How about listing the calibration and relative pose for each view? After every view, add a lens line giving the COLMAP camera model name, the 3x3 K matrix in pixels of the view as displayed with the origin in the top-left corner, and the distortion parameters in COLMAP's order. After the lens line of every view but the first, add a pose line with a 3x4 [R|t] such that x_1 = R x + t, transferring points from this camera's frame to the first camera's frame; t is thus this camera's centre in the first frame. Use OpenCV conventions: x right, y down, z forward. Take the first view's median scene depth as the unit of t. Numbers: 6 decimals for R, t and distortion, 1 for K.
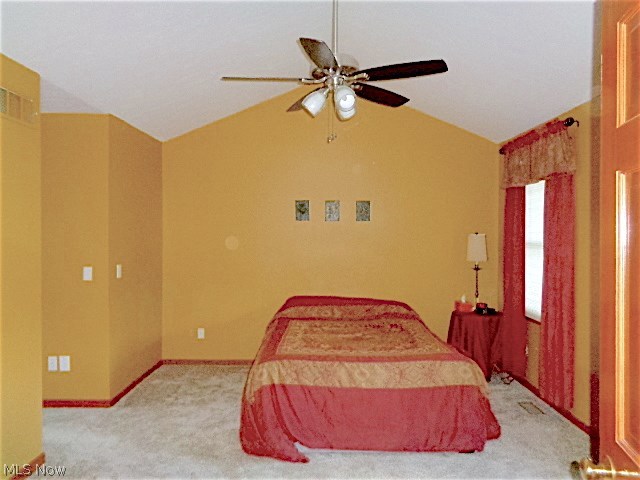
lens RADIAL K [[480.5, 0, 319.7], [0, 480.5, 238.6], [0, 0, 1]] dist [0.034672, -0.004669]
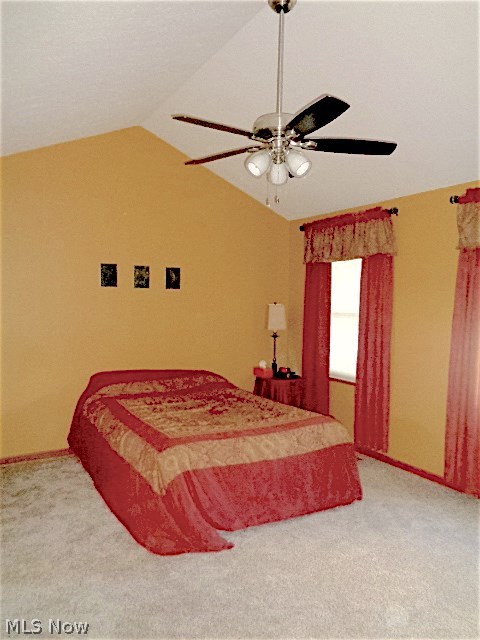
lens RADIAL K [[480.5, 0, 238.9], [0, 480.5, 321.0], [0, 0, 1]] dist [0.034672, -0.004669]
pose [[0.863762, -0.007748, 0.503841, -0.366671], [-0.008051, 0.999542, 0.029172, -0.003028], [-0.503836, -0.029254, 0.863304, 0.148025]]
